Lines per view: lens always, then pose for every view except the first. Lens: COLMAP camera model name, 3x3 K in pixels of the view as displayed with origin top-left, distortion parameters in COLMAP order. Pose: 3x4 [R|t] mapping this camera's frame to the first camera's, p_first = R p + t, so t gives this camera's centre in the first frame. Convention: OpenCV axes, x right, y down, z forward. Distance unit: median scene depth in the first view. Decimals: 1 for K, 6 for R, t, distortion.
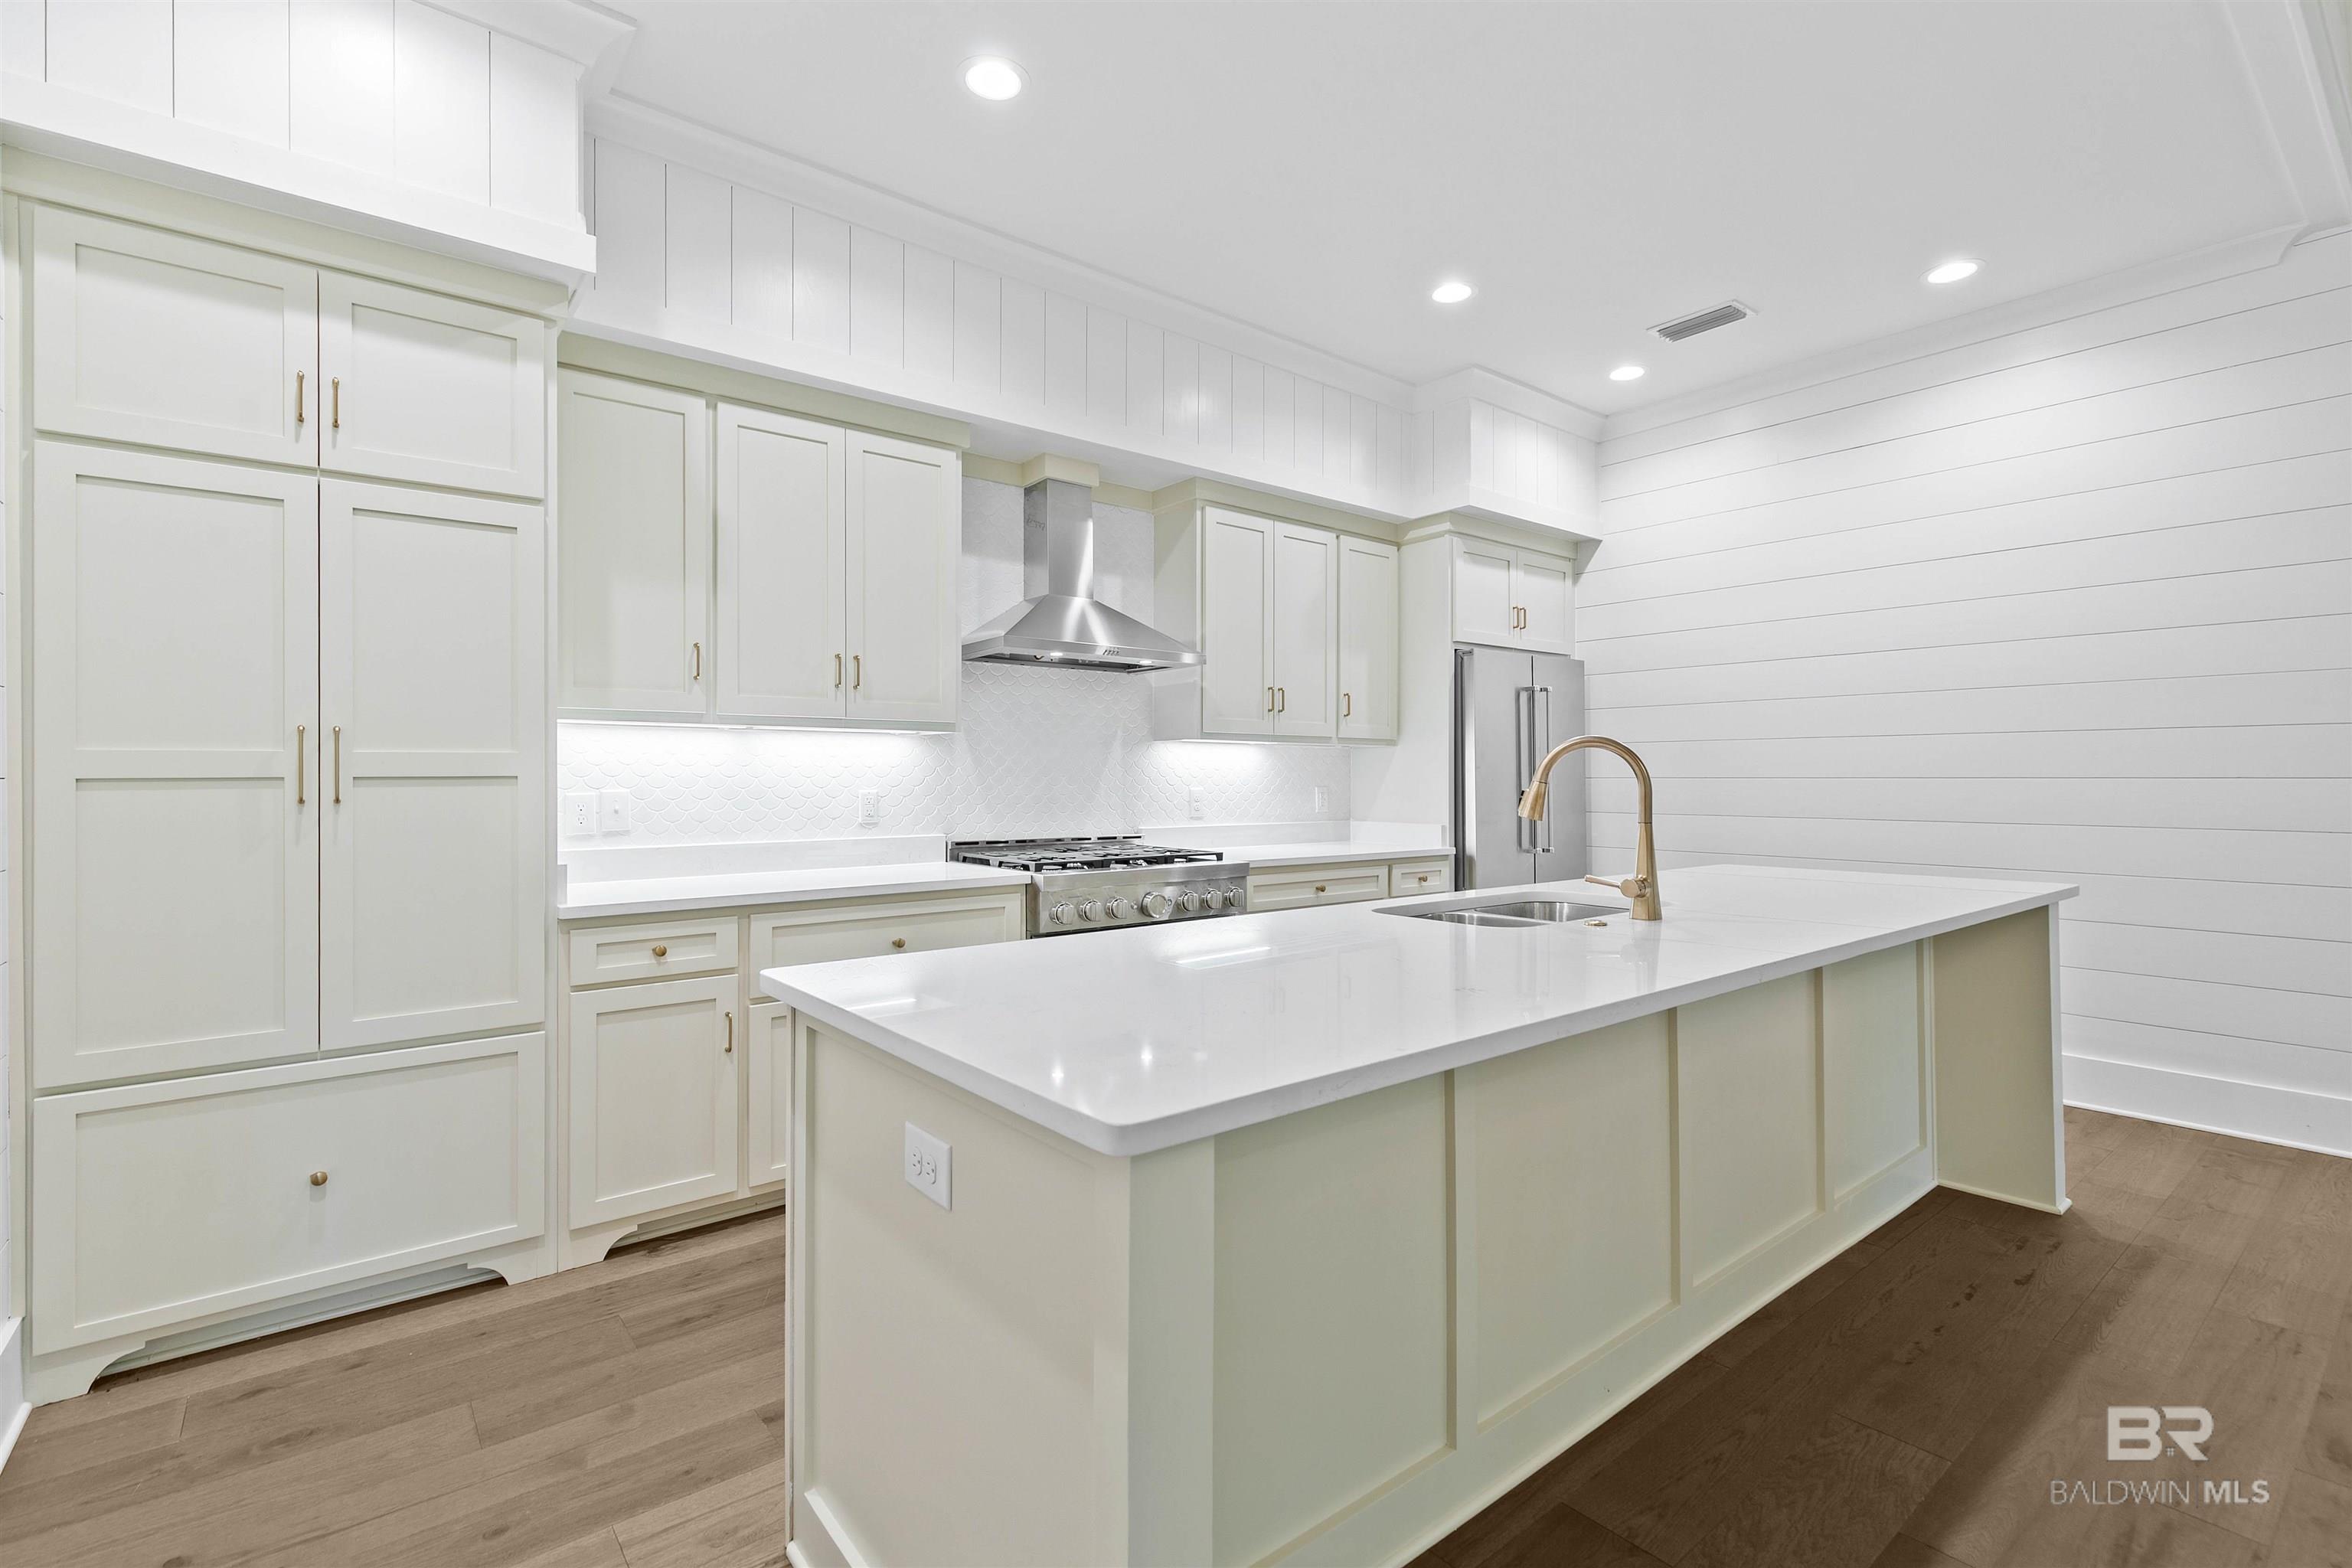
lens RADIAL K [[1060.3, 0, 1170.6], [0, 1060.3, 774.4], [0, 0, 1]] dist [0.009425, -0.000715]
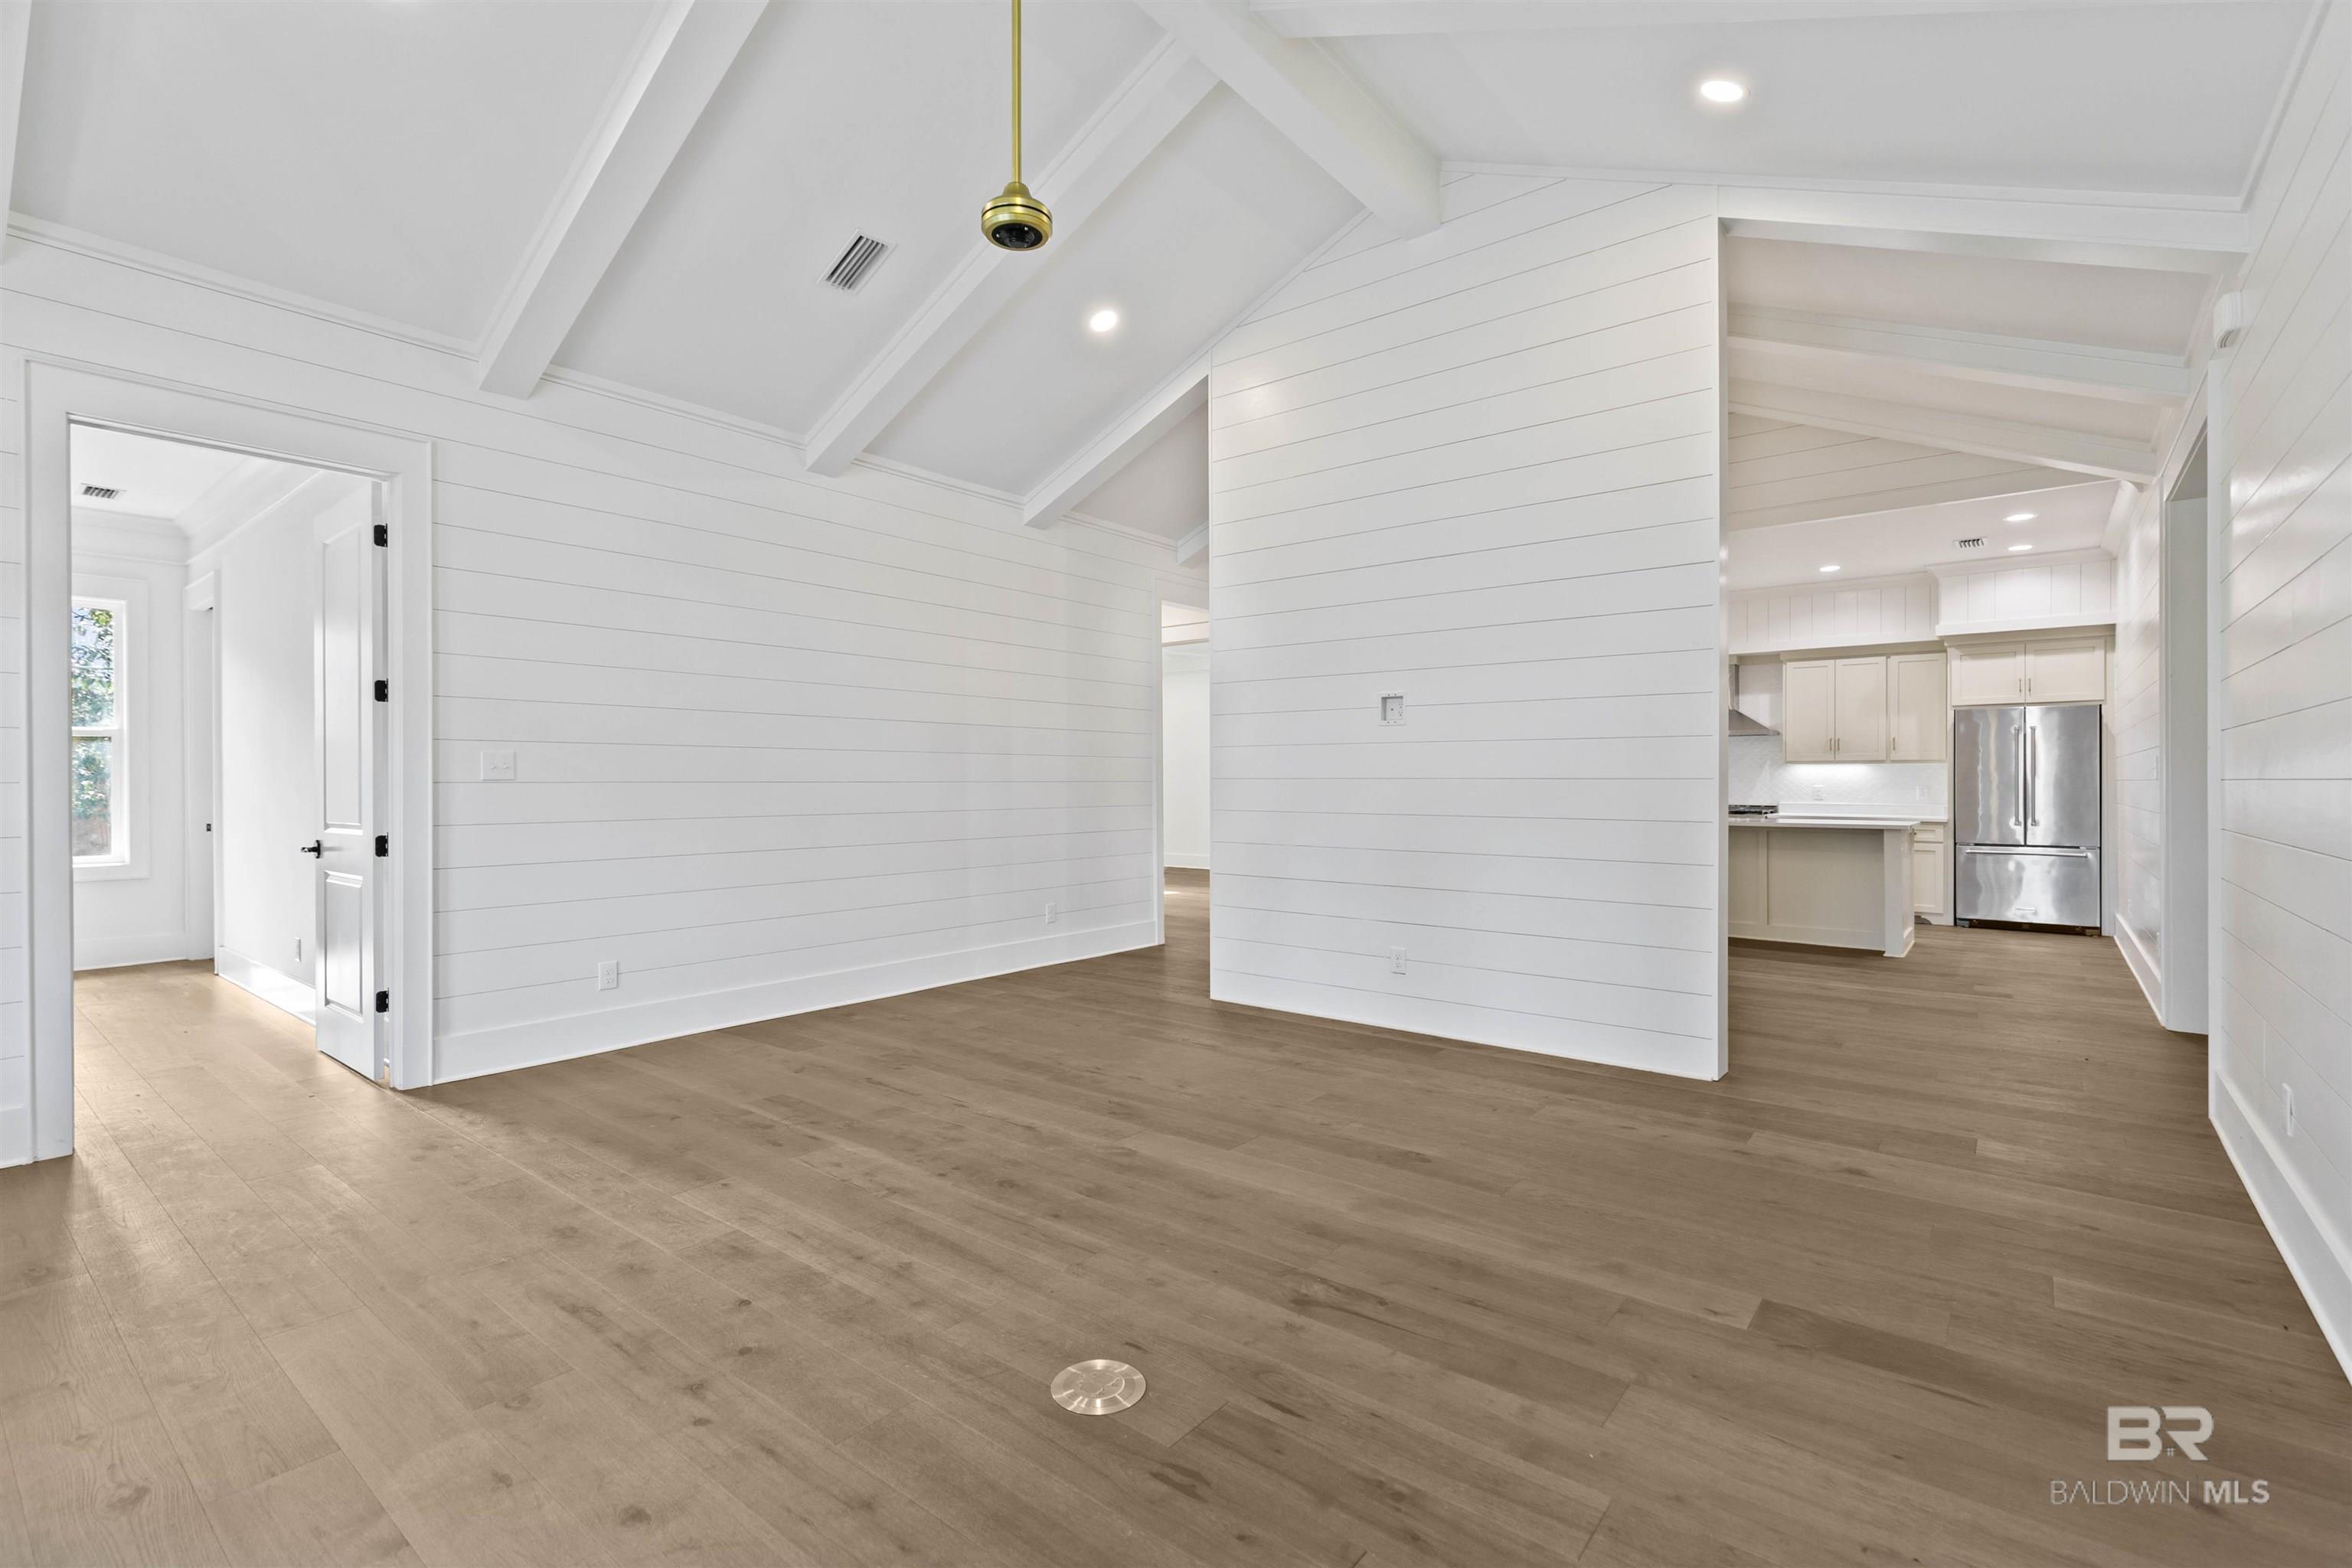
lens RADIAL K [[1056.3, 0, 1176.0], [0, 1056.3, 784.0], [0, 0, 1]] dist [0.007761, -0.001503]
pose [[0.218729, 0.003577, -0.975779, 2.283760], [0.005160, 0.999975, 0.004823, -0.009184], [0.975772, -0.006090, 0.218705, -0.910955]]
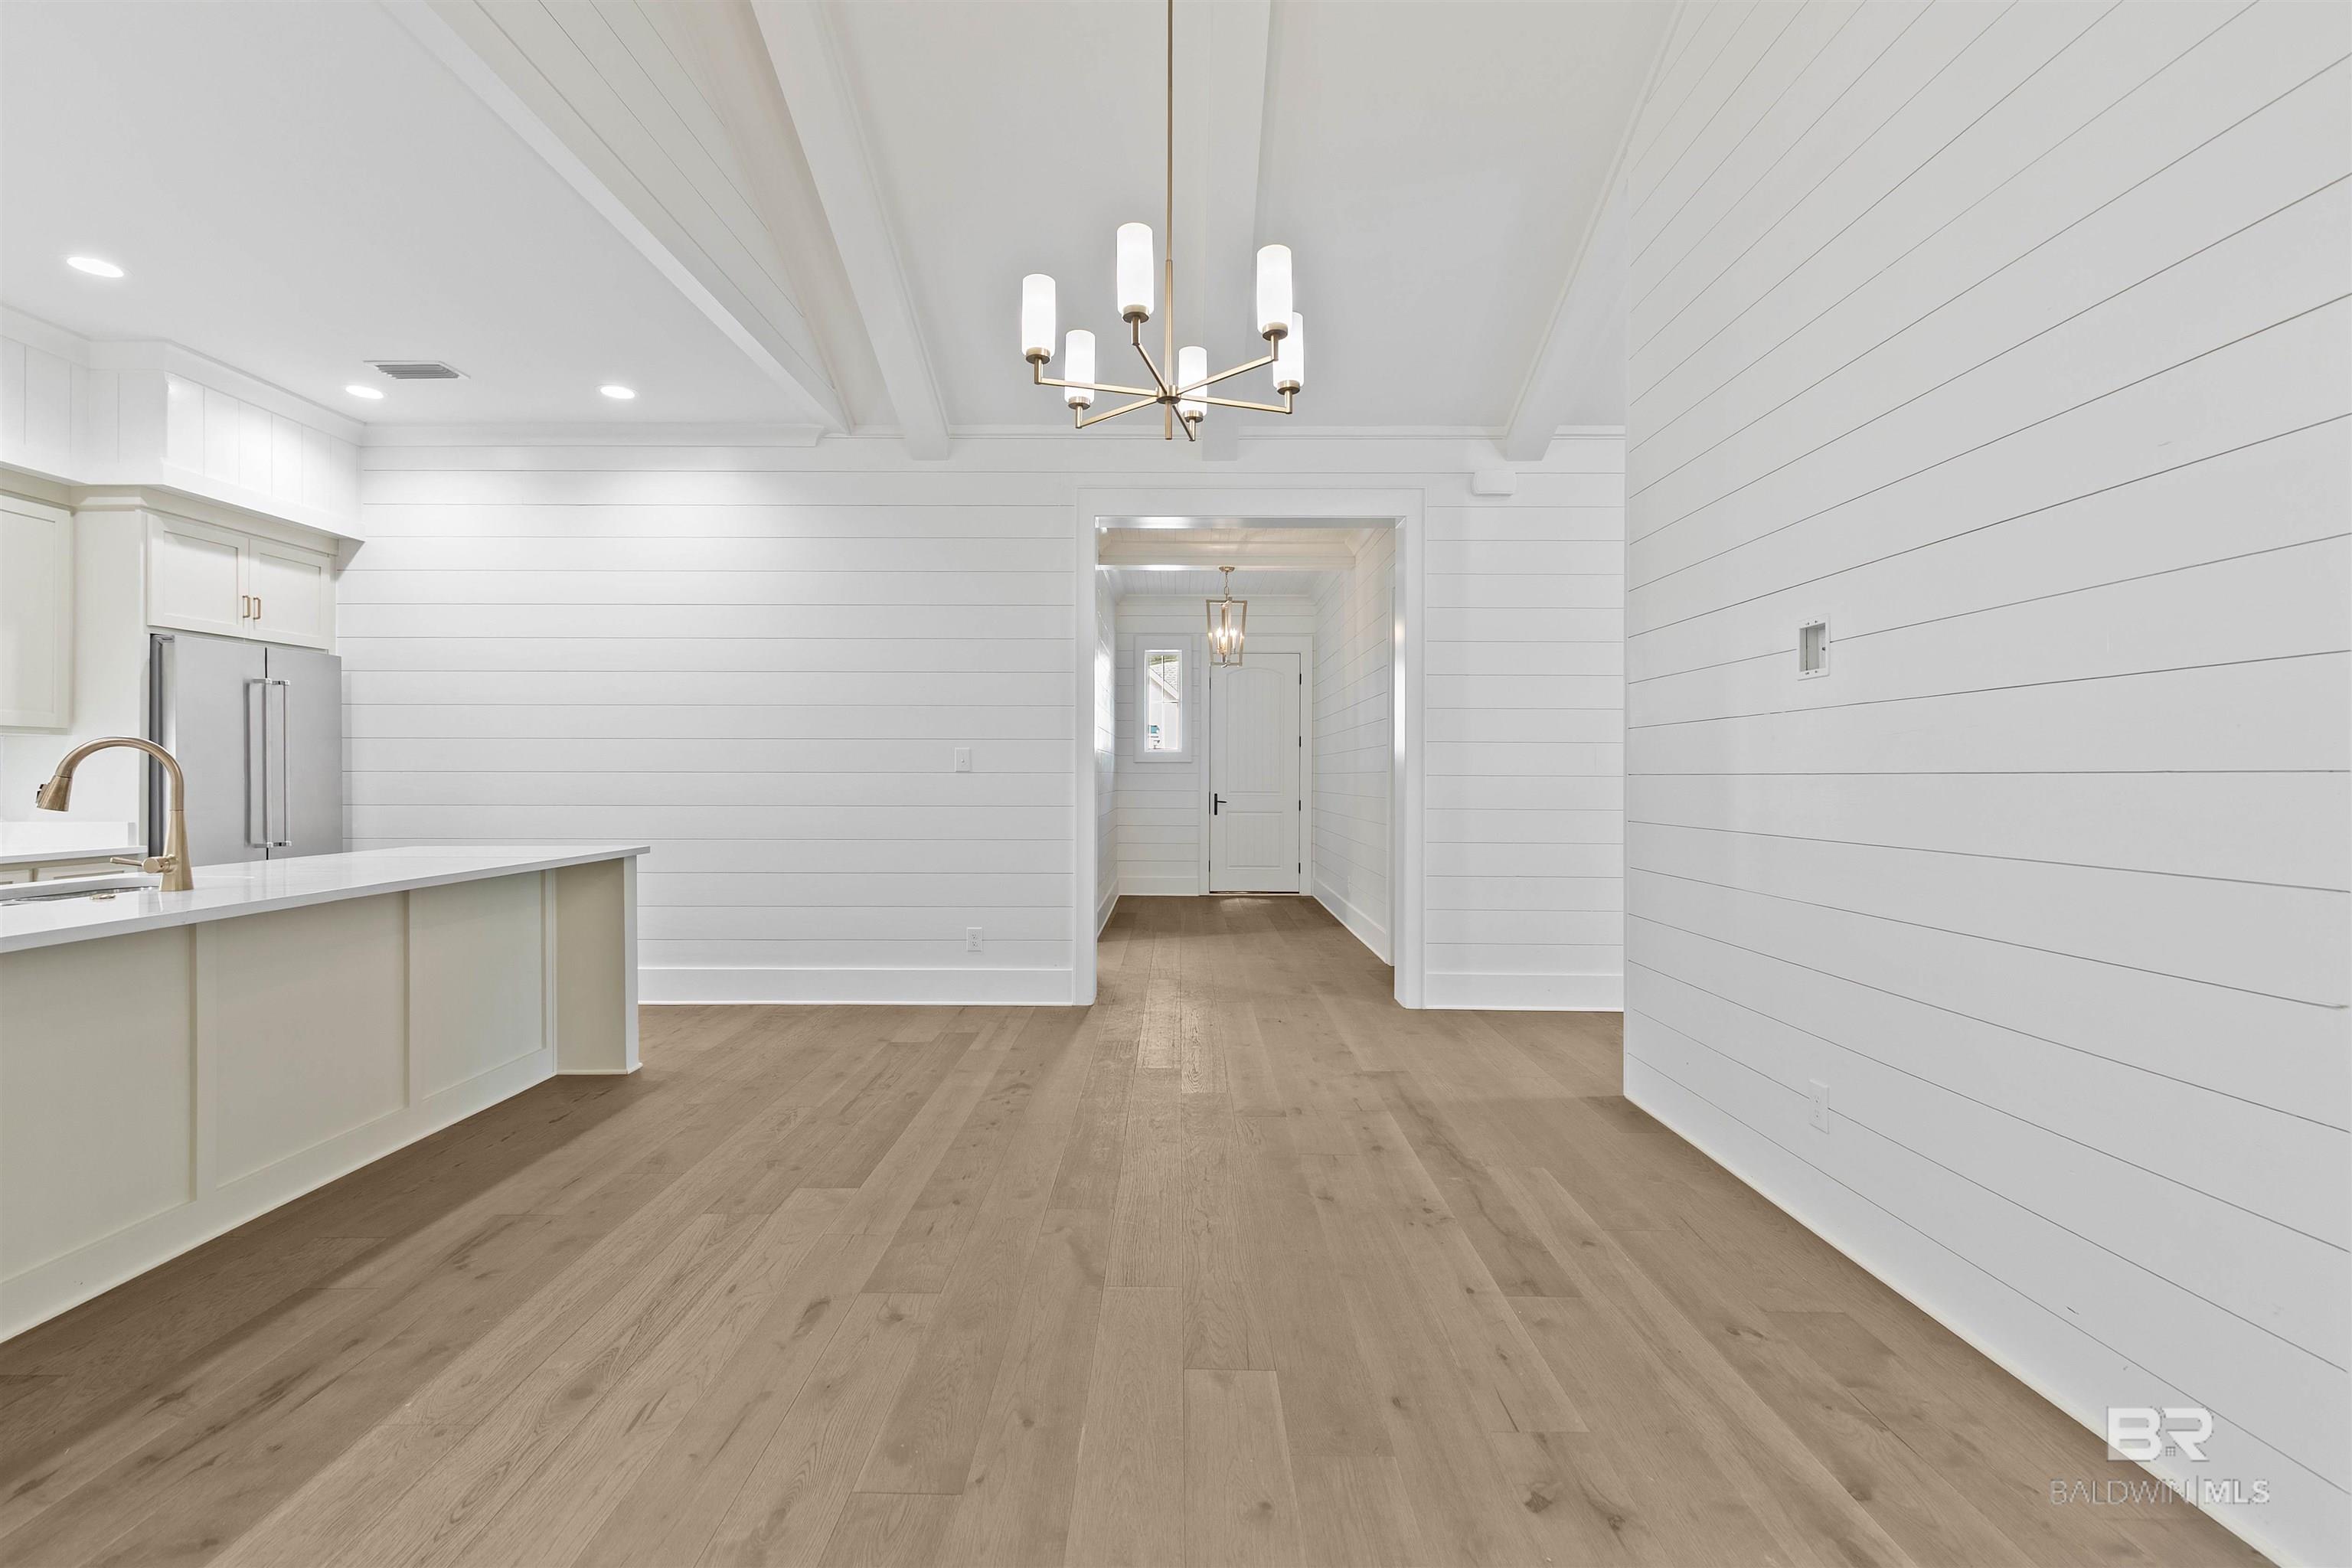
lens RADIAL K [[1076.6, 0, 1167.6], [0, 1076.6, 764.8], [0, 0, 1]] dist [0.007341, -0.000708]
pose [[0.633459, 0.006839, 0.773746, 0.128266], [-0.004837, 0.999976, -0.004878, -0.002662], [-0.773761, -0.000652, 0.633477, -0.389264]]
